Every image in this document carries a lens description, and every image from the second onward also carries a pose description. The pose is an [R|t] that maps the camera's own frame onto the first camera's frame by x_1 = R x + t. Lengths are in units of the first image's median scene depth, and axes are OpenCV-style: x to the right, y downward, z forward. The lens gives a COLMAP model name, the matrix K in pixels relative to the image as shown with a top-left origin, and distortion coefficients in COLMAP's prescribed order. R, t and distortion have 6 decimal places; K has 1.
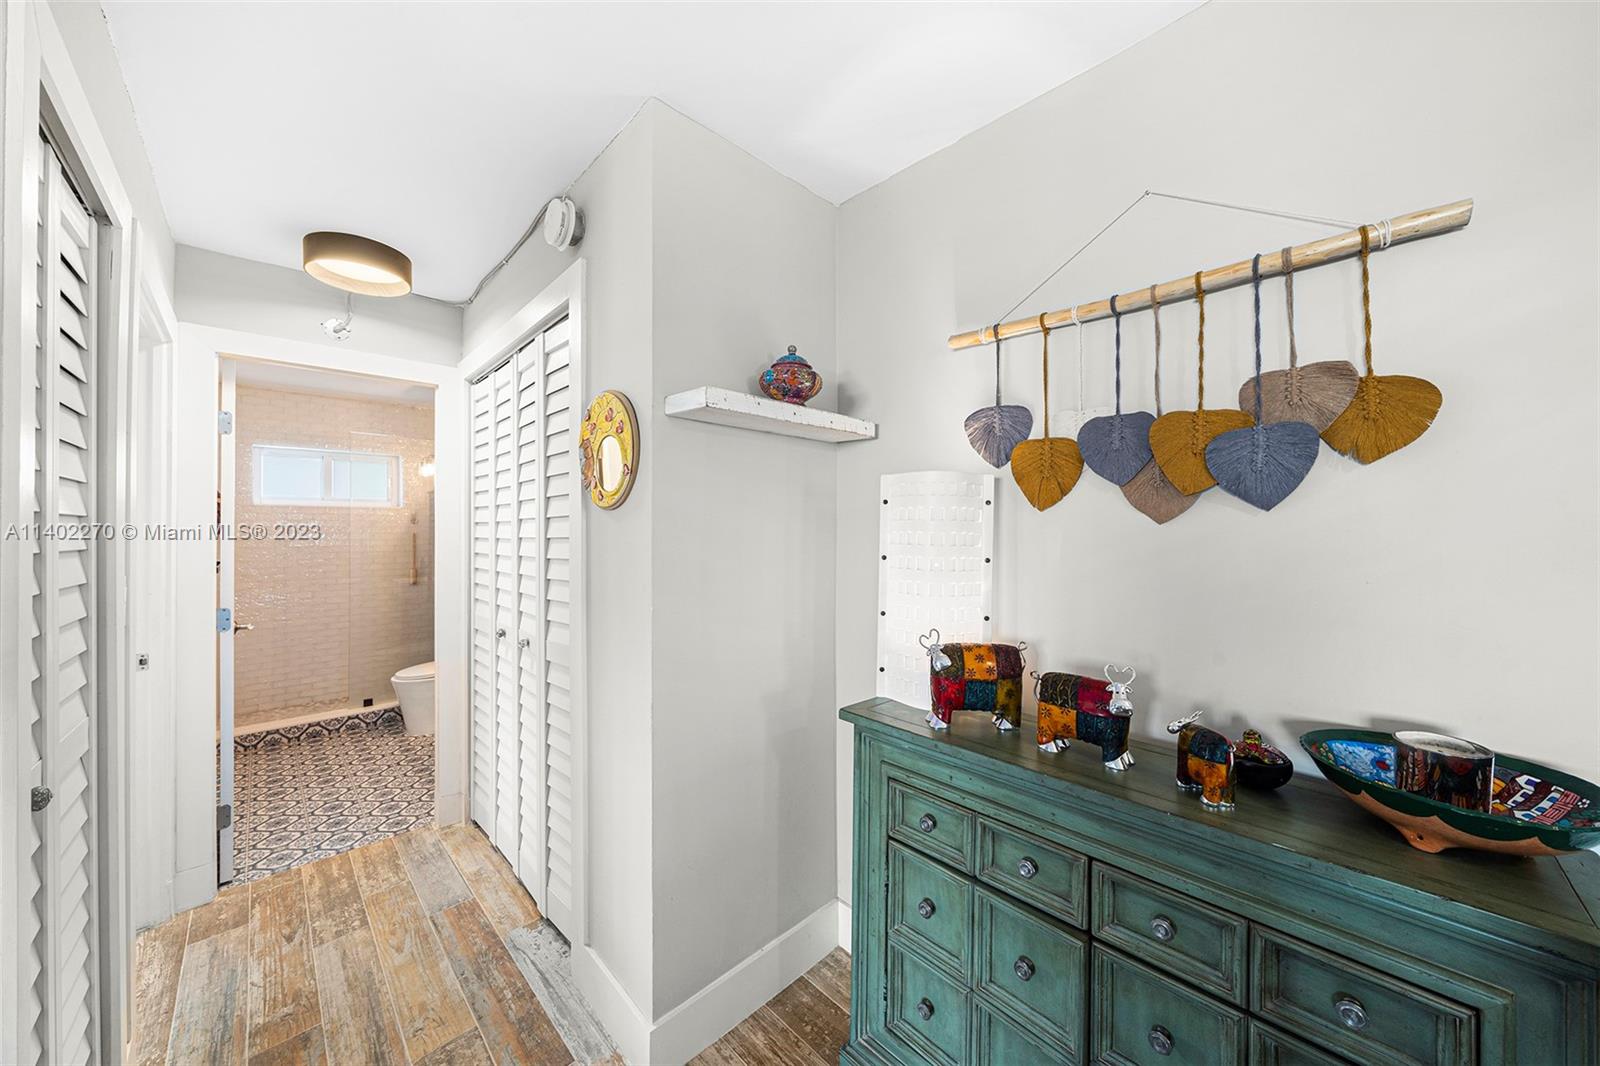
lens RADIAL K [[549.1, 0, 807.4], [0, 549.1, 528.3], [0, 0, 1]] dist [-0.006348, 0.000705]
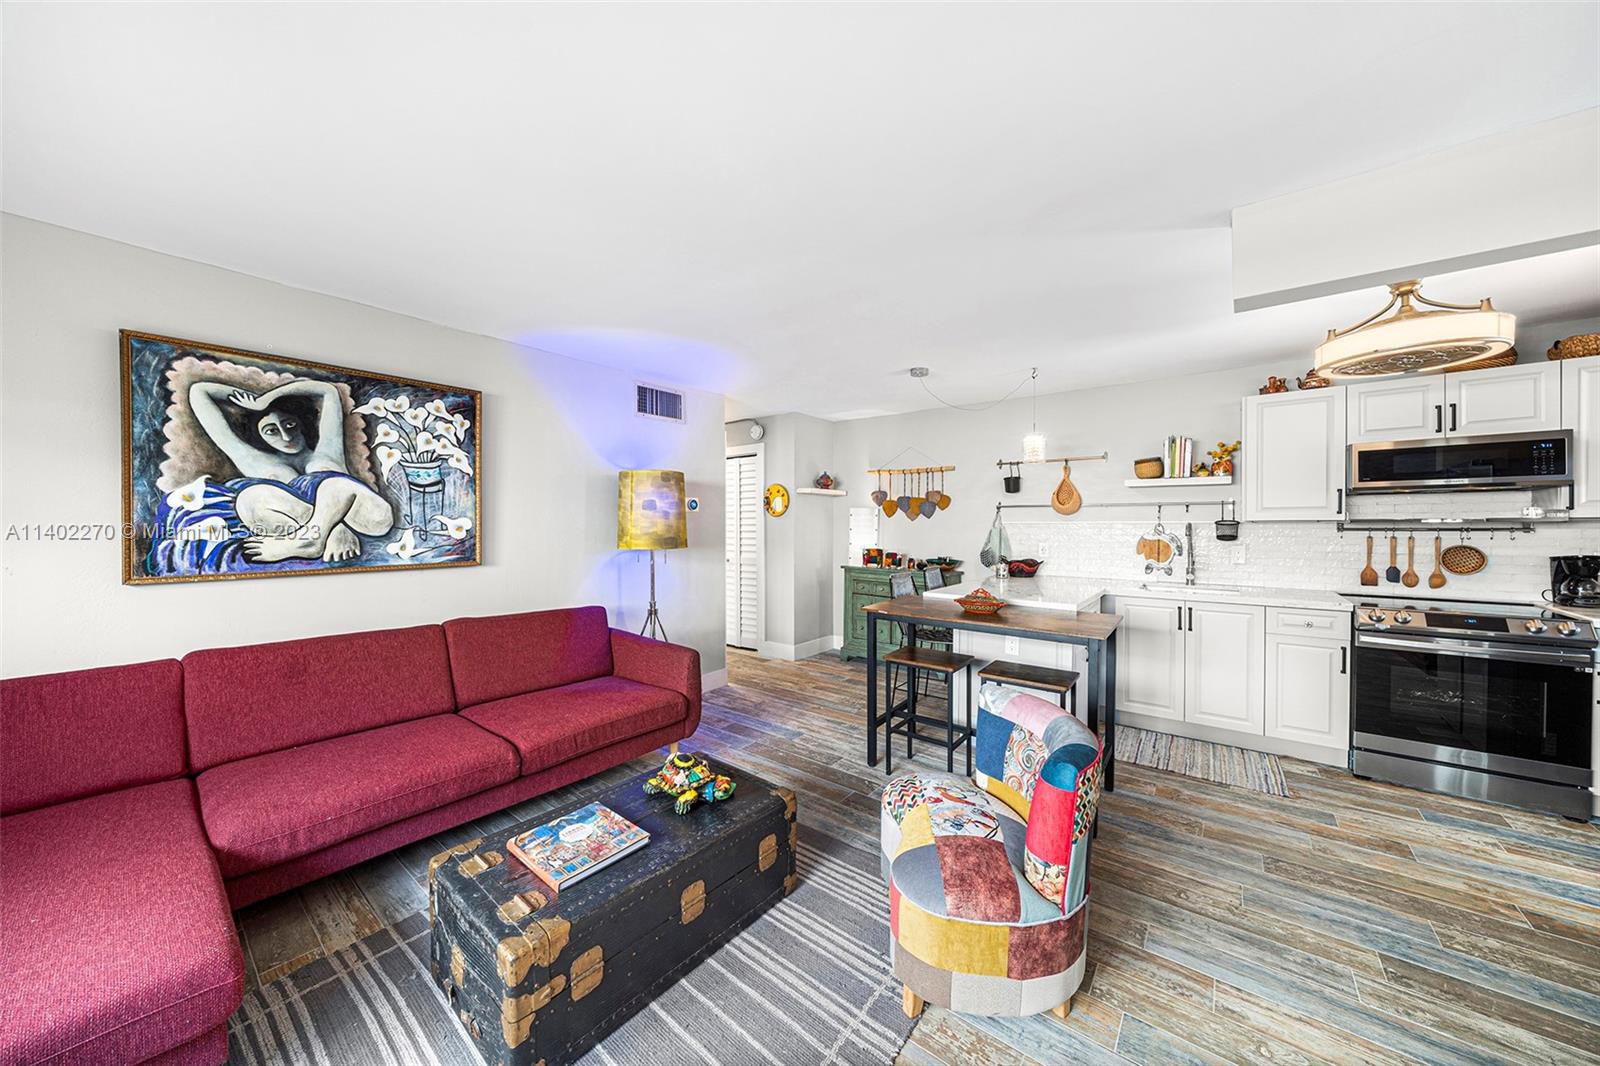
lens RADIAL K [[549.1, 0, 789.5], [0, 549.1, 529.6], [0, 0, 1]] dist [-0.006348, 0.000705]
pose [[0.994144, -0.000989, 0.108062, -0.792013], [-0.001330, 0.999770, 0.021388, -0.030508], [-0.108058, -0.021407, 0.993914, -3.136992]]
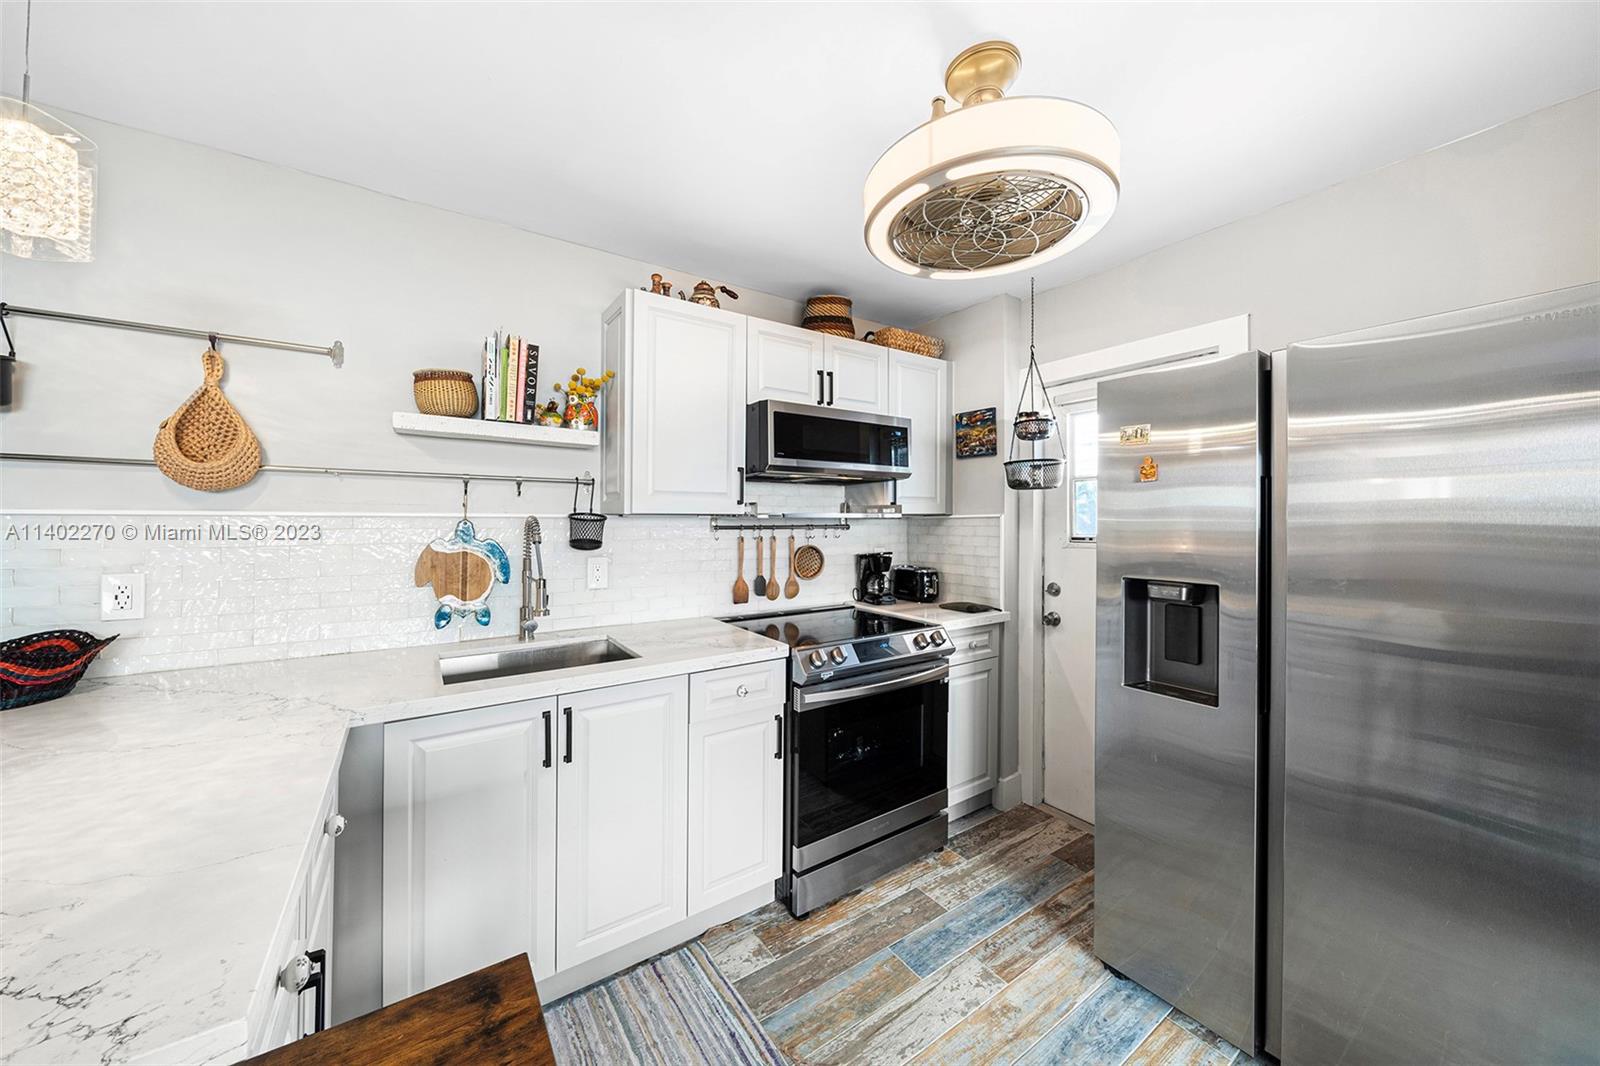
lens RADIAL K [[549.1, 0, 788.4], [0, 549.1, 514.8], [0, 0, 1]] dist [-0.006348, 0.000705]
pose [[0.197445, 0.013497, 0.980221, 0.390364], [-0.012297, 0.999861, -0.011290, -0.003232], [-0.980237, -0.009825, 0.197584, -1.373350]]
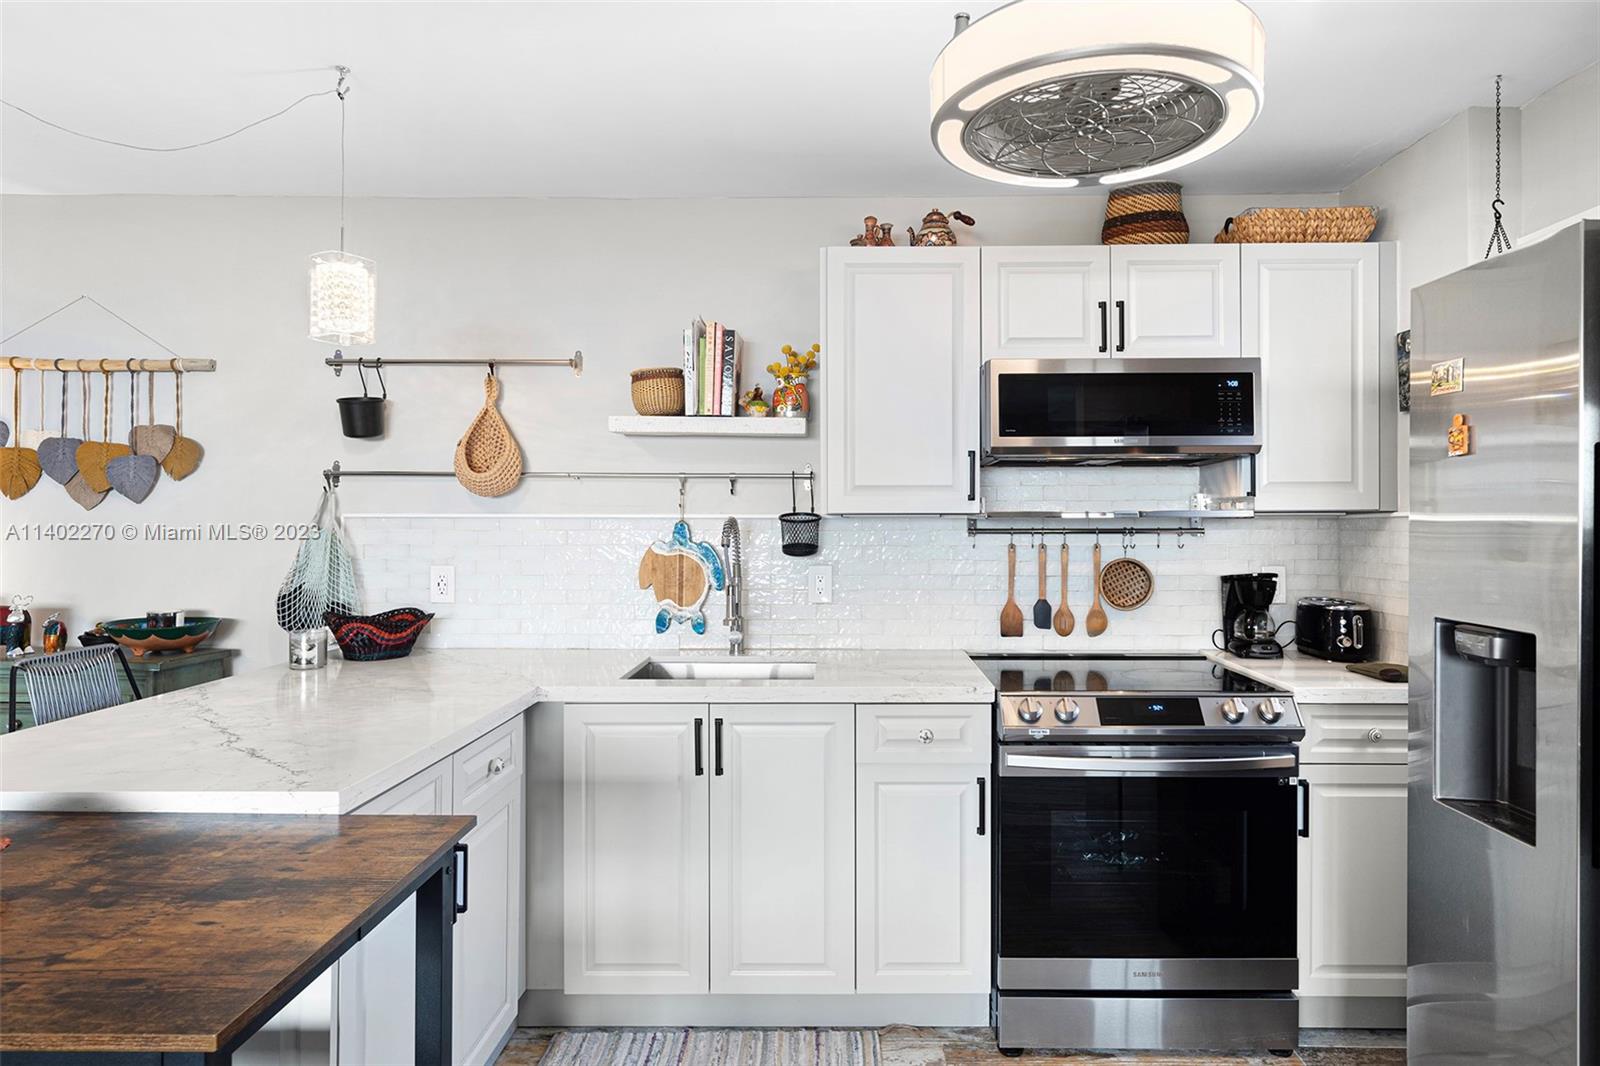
lens RADIAL K [[912.6, 0, 852.6], [0, 912.6, 517.5], [0, 0, 1]] dist [-0.004149, 0.001838]
pose [[0.711814, 0.005729, 0.702345, 0.337453], [-0.010110, 0.999947, 0.002090, -0.014537], [-0.702296, -0.008588, 0.711834, -2.205226]]
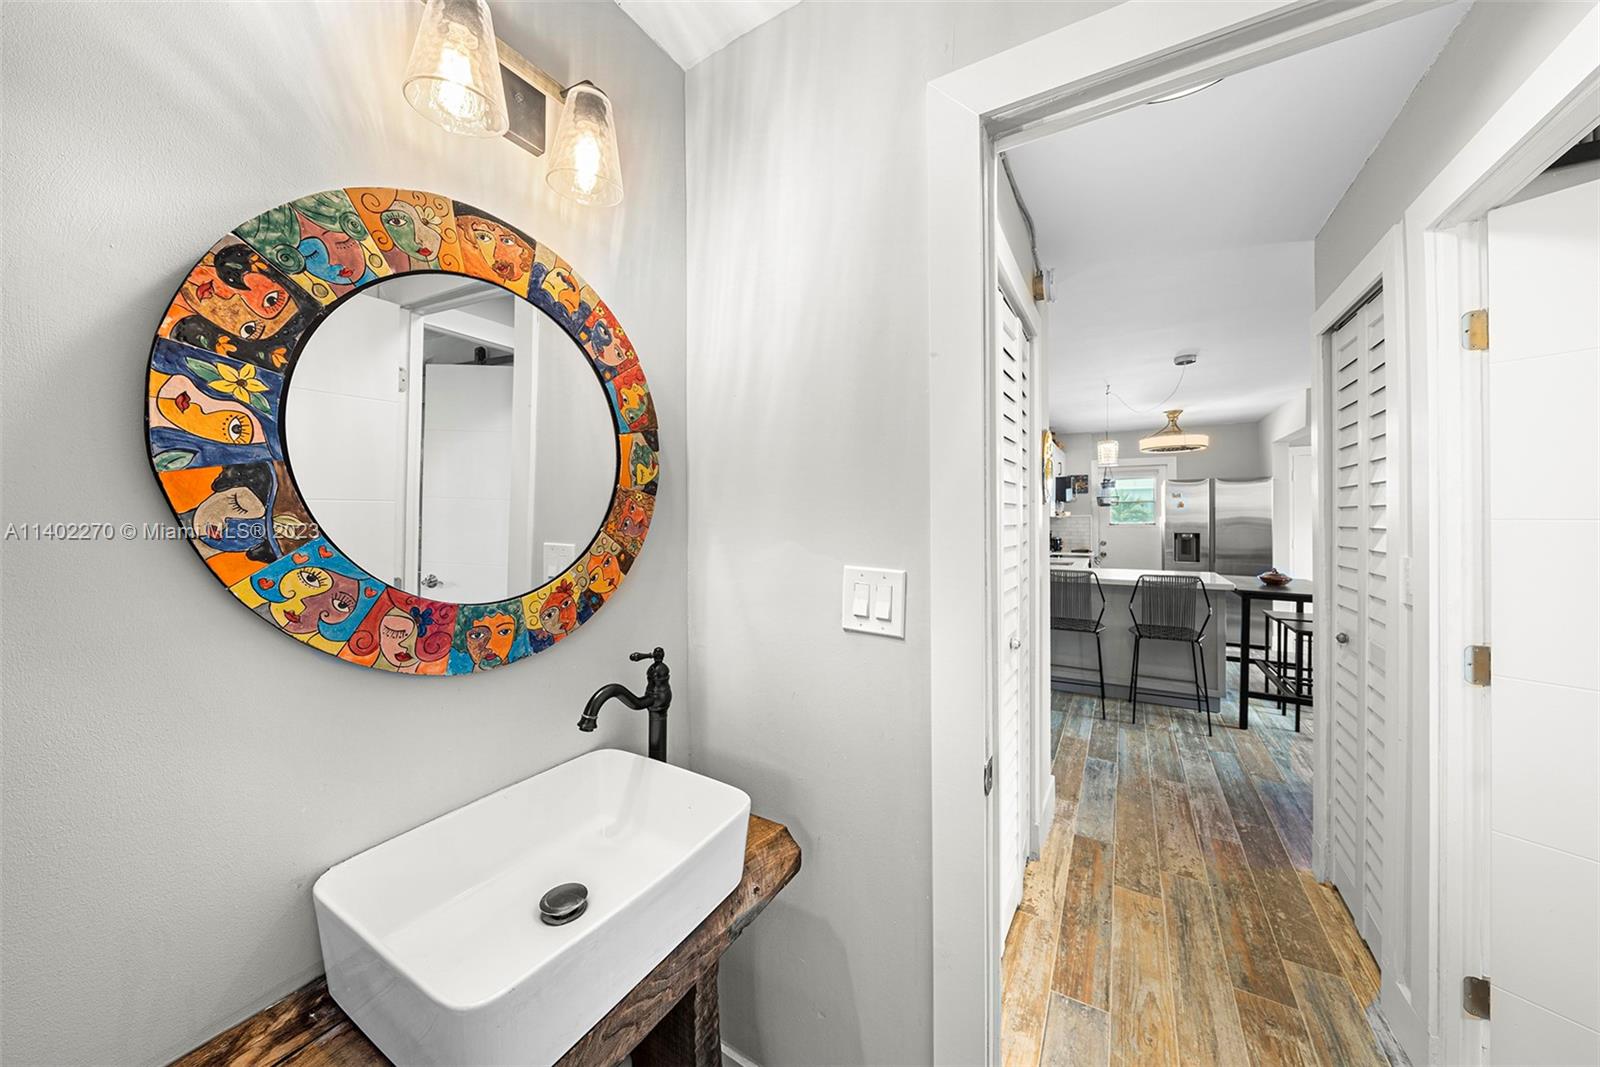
lens RADIAL K [[549.1, 0, 794.8], [0, 549.1, 523.2], [0, 0, 1]] dist [-0.006348, 0.000705]
pose [[-0.239530, -0.001726, 0.970887, -2.030826], [0.000409, 0.999998, 0.001879, 0.028663], [-0.970889, 0.000848, -0.239529, 2.458884]]
